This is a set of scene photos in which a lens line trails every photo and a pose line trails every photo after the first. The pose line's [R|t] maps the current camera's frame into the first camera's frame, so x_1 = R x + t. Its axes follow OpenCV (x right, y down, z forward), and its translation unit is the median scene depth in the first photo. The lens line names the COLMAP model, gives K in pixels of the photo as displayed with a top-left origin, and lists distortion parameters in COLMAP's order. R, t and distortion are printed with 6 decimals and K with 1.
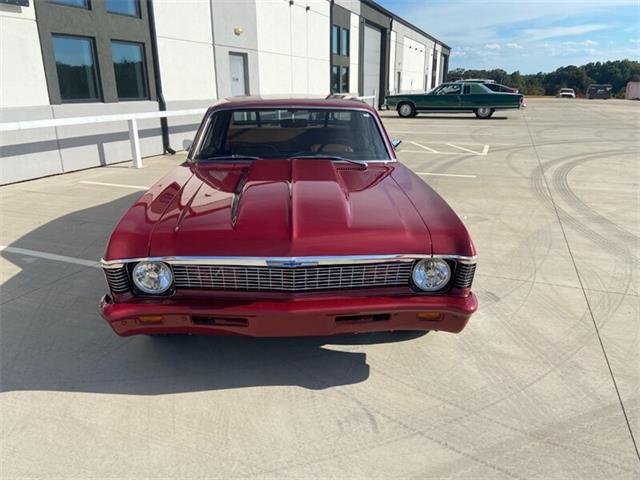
lens RADIAL K [[483.9, 0, 317.5], [0, 483.9, 230.7], [0, 0, 1]] dist [0.088108, -0.119841]
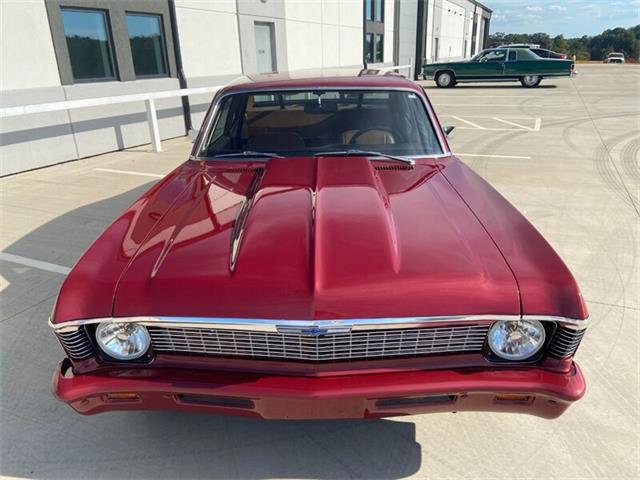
lens RADIAL K [[483.9, 0, 316.6], [0, 483.9, 232.9], [0, 0, 1]] dist [0.088108, -0.119841]
pose [[0.997738, 0.000403, -0.067216, -0.001036], [0.003591, 0.998234, 0.059291, -0.059676], [0.067121, -0.059399, 0.995975, 0.174008]]
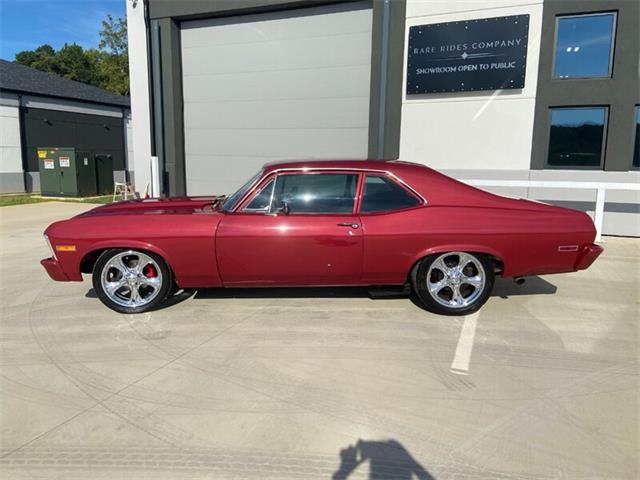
lens RADIAL K [[483.9, 0, 321.5], [0, 483.9, 237.9], [0, 0, 1]] dist [0.088108, -0.119841]
pose [[-0.033812, 0.168946, -0.985045, 1.159417], [-0.295167, 0.939956, 0.171345, -0.306942], [0.954847, 0.296546, 0.018086, 1.091040]]
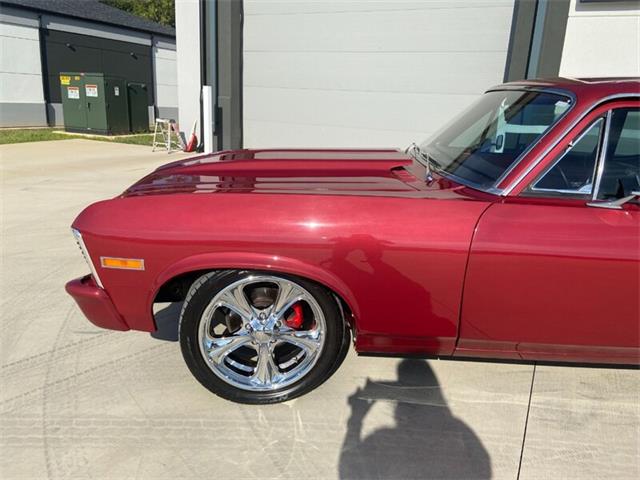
lens RADIAL K [[483.9, 0, 321.2], [0, 483.9, 236.2], [0, 0, 1]] dist [0.088108, -0.119841]
pose [[-0.081567, 0.271540, -0.958964, 0.604671], [-0.326154, 0.901921, 0.283129, -0.169222], [0.941791, 0.335864, 0.014997, 0.776832]]
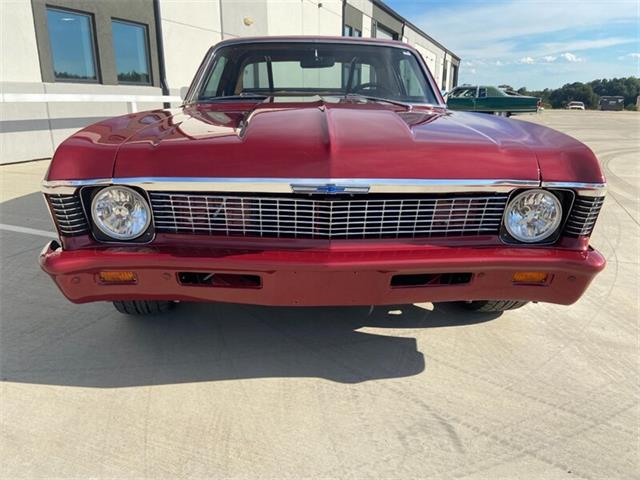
lens RADIAL K [[483.9, 0, 320.9], [0, 483.9, 227.7], [0, 0, 1]] dist [0.088108, -0.119841]
pose [[0.999933, 0.009829, -0.006075, -0.032855], [-0.010026, 0.999393, -0.033355, 0.076840], [0.005744, 0.033413, 0.999425, 0.186972]]
